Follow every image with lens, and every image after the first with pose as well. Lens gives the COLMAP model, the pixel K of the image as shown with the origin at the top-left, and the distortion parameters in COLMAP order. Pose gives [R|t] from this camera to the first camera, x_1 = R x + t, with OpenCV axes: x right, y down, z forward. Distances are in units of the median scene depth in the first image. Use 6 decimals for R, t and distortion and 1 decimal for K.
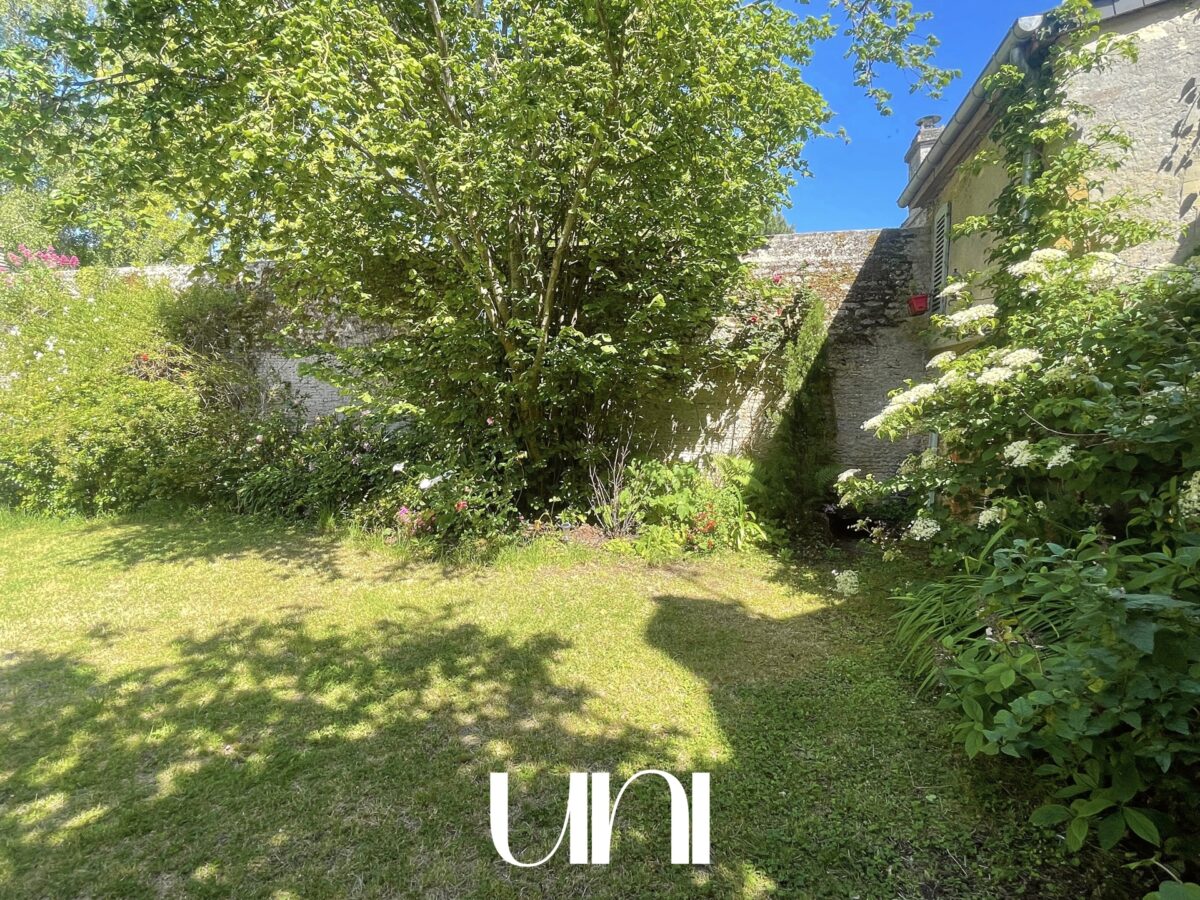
lens RADIAL K [[613.8, 0, 601.7], [0, 613.8, 449.5], [0, 0, 1]] dist [-0.001962, -0.000193]
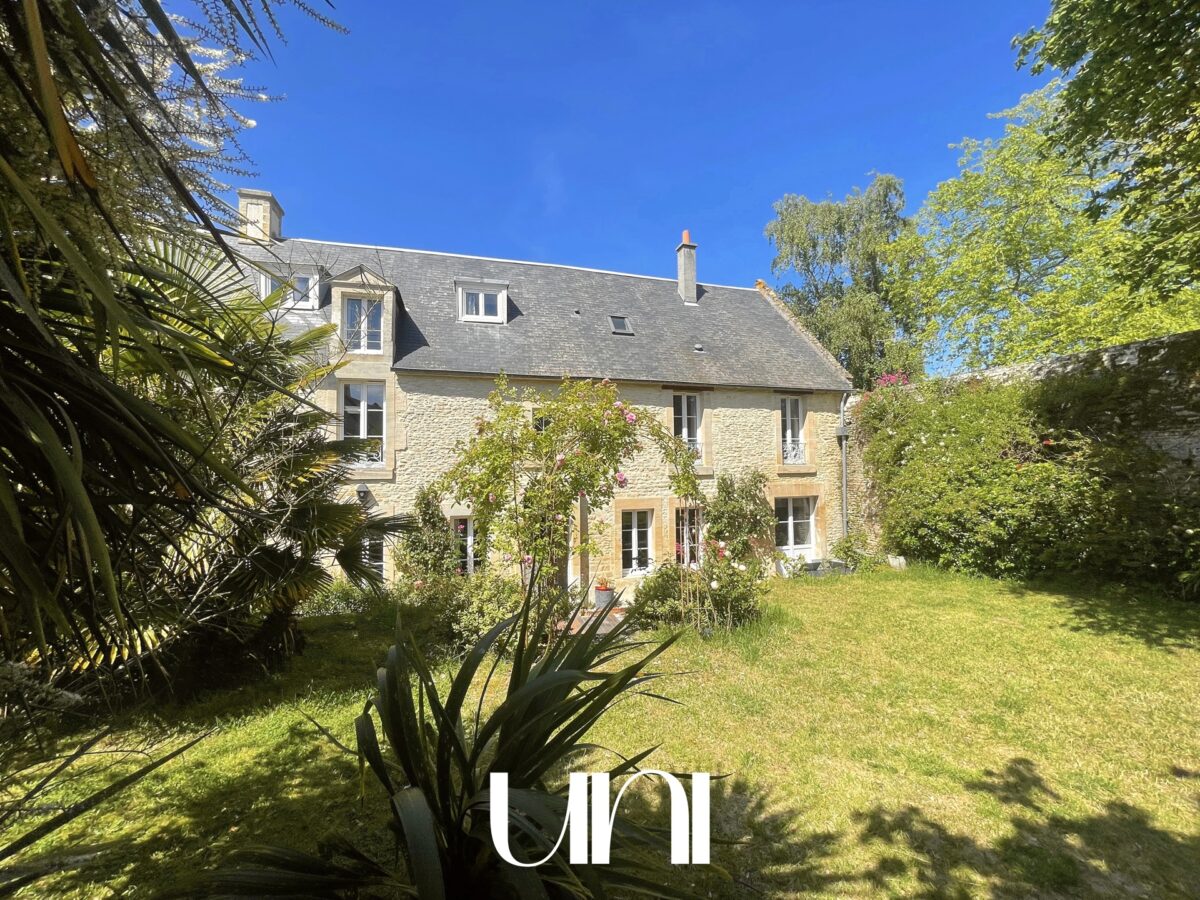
lens RADIAL K [[485.9, 0, 602.2], [0, 485.9, 448.6], [0, 0, 1]] dist [-0.003121, -0.000828]
pose [[0.513162, -0.059109, -0.856254, -0.518228], [-0.055453, 0.993258, -0.101800, -0.003193], [0.856498, 0.099722, 0.506425, -0.215049]]
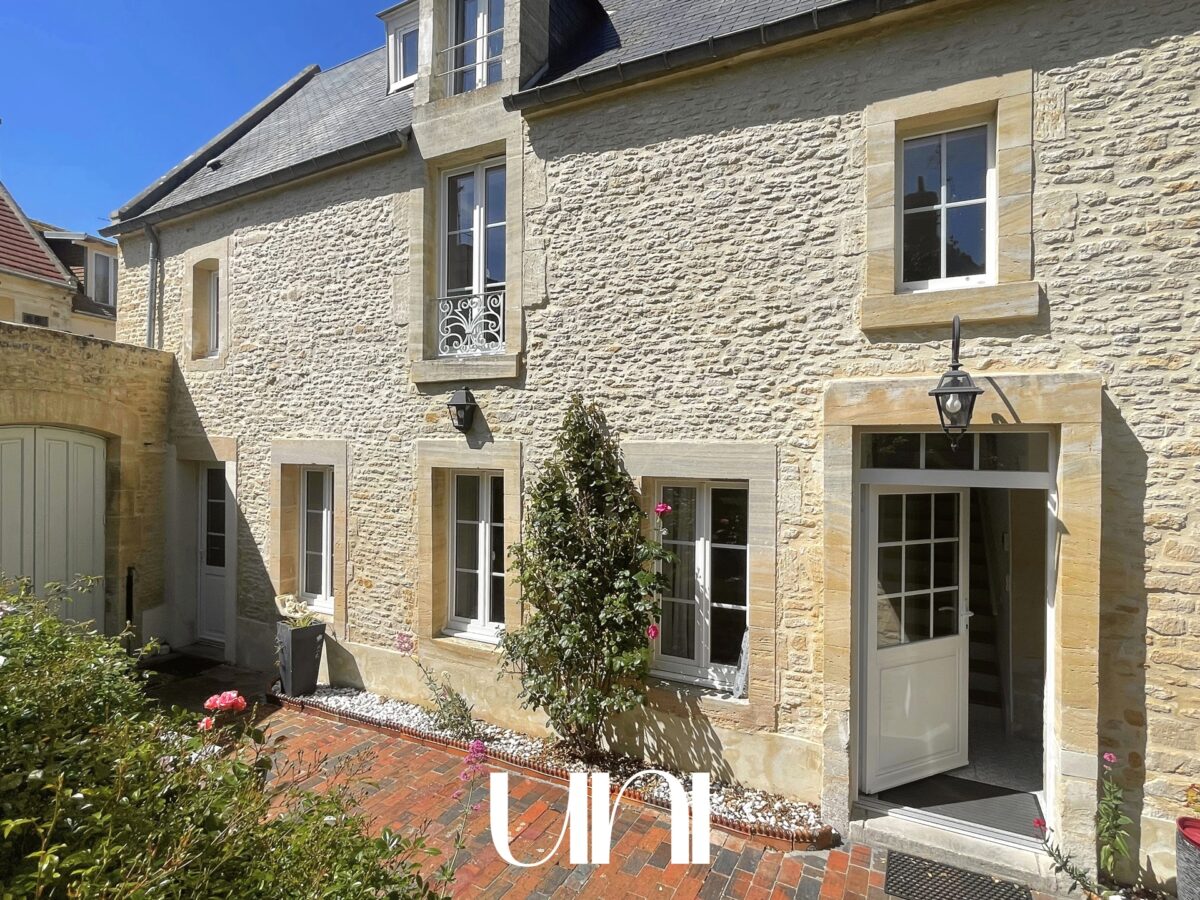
lens RADIAL K [[624.1, 0, 599.2], [0, 624.1, 444.1], [0, 0, 1]] dist [-0.003560, 0.000908]
pose [[-0.199954, -0.022356, -0.979550, -1.479199], [-0.099652, 0.995020, -0.002367, 0.054400], [0.974724, 0.097141, -0.201186, 0.319475]]
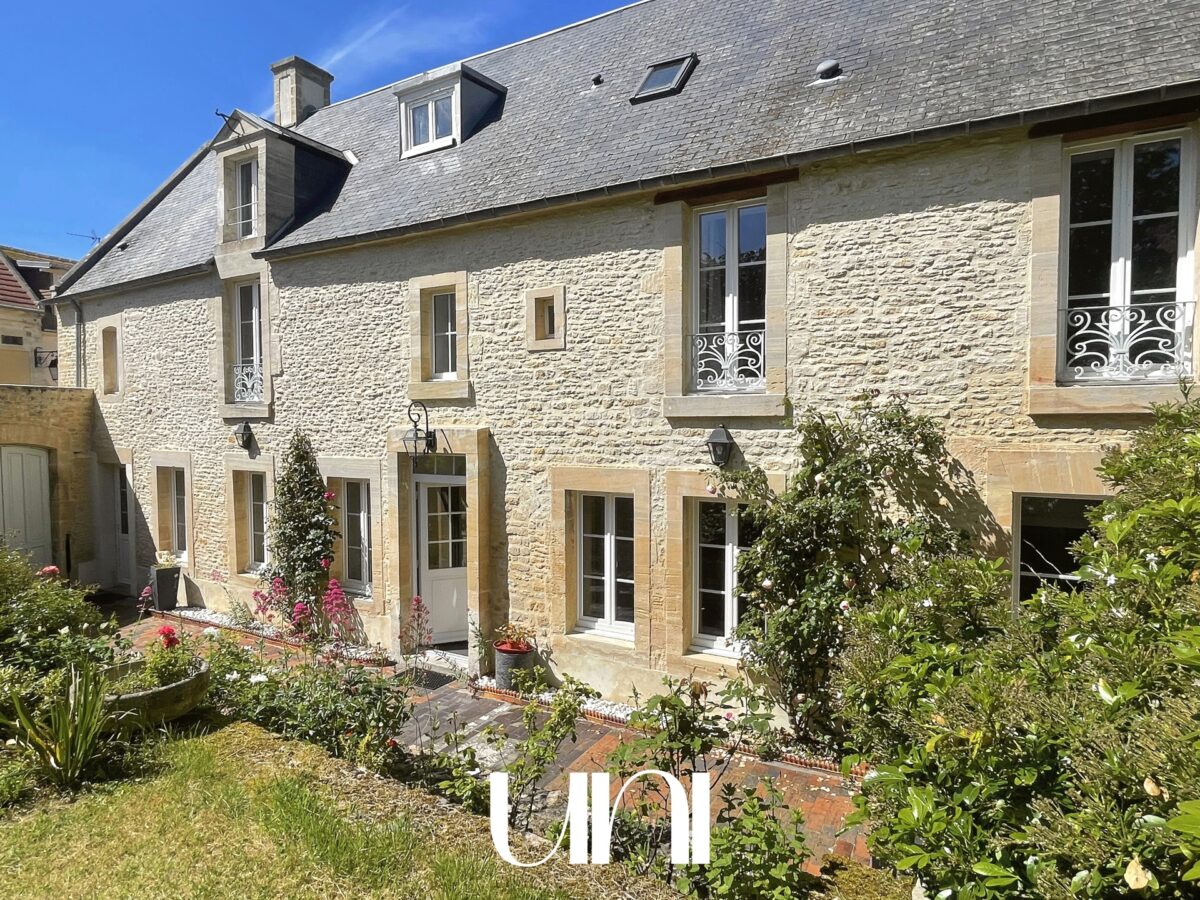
lens RADIAL K [[685.8, 0, 599.9], [0, 685.8, 446.7], [0, 0, 1]] dist [-0.003647, 0.000282]
pose [[-0.246389, 0.023828, -0.968878, -0.936991], [-0.086526, 0.995165, 0.046478, -0.102968], [0.965301, 0.095285, -0.243136, 1.173468]]
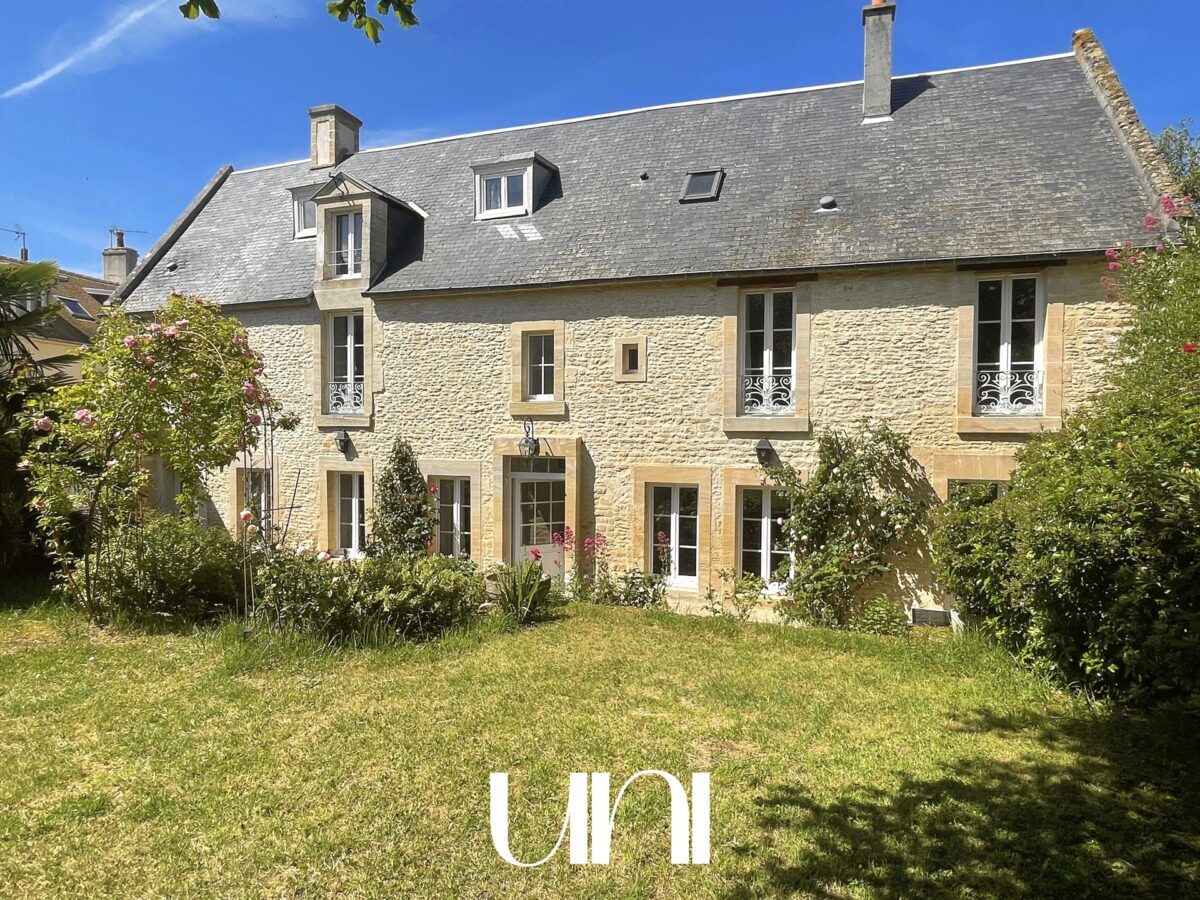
lens RADIAL K [[718.9, 0, 603.3], [0, 718.9, 446.2], [0, 0, 1]] dist [-0.003640, -0.000600]
pose [[-0.081684, 0.008240, -0.996624, -0.312399], [-0.097720, 0.995082, 0.016236, -0.072546], [0.991856, 0.098716, -0.080477, 0.856983]]
